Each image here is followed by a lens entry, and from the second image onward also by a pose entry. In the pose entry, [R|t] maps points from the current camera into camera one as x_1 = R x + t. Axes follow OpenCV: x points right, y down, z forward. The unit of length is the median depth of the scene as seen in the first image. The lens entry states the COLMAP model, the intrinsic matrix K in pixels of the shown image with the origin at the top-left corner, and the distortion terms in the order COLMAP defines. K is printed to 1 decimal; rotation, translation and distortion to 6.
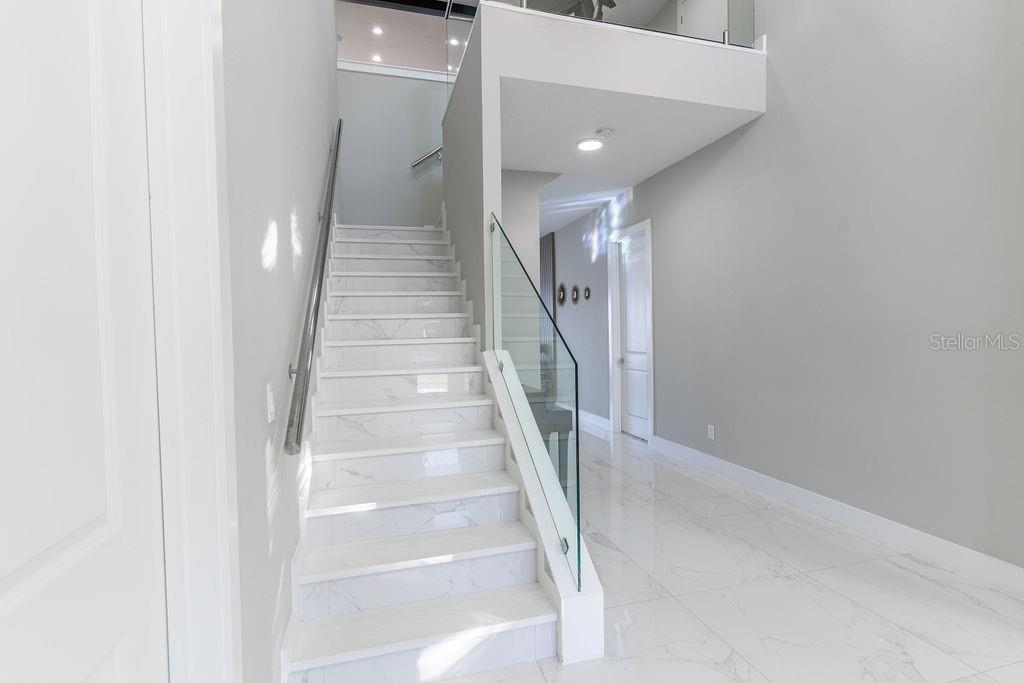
lens RADIAL K [[475.1, 0, 510.9], [0, 475.1, 343.7], [0, 0, 1]] dist [0.003157, 0.000074]
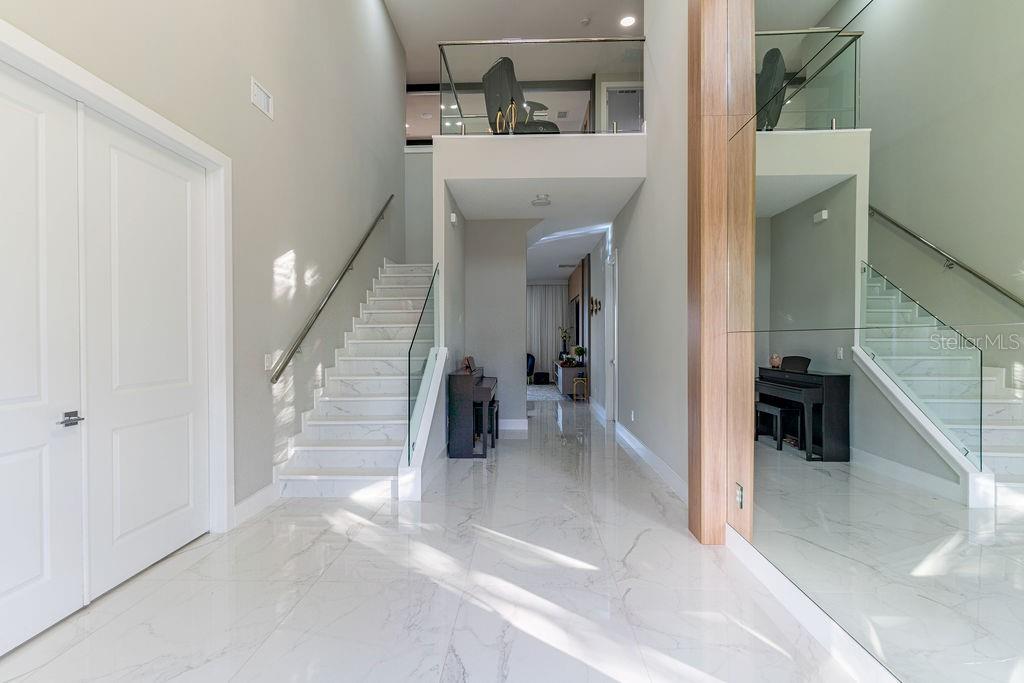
lens RADIAL K [[475.1, 0, 512.2], [0, 475.1, 339.1], [0, 0, 1]] dist [0.003157, 0.000074]
pose [[0.951032, 0.010007, -0.308930, 0.627270], [-0.018067, 0.999567, -0.023238, 0.018865], [0.308563, 0.027681, 0.950801, -0.410997]]
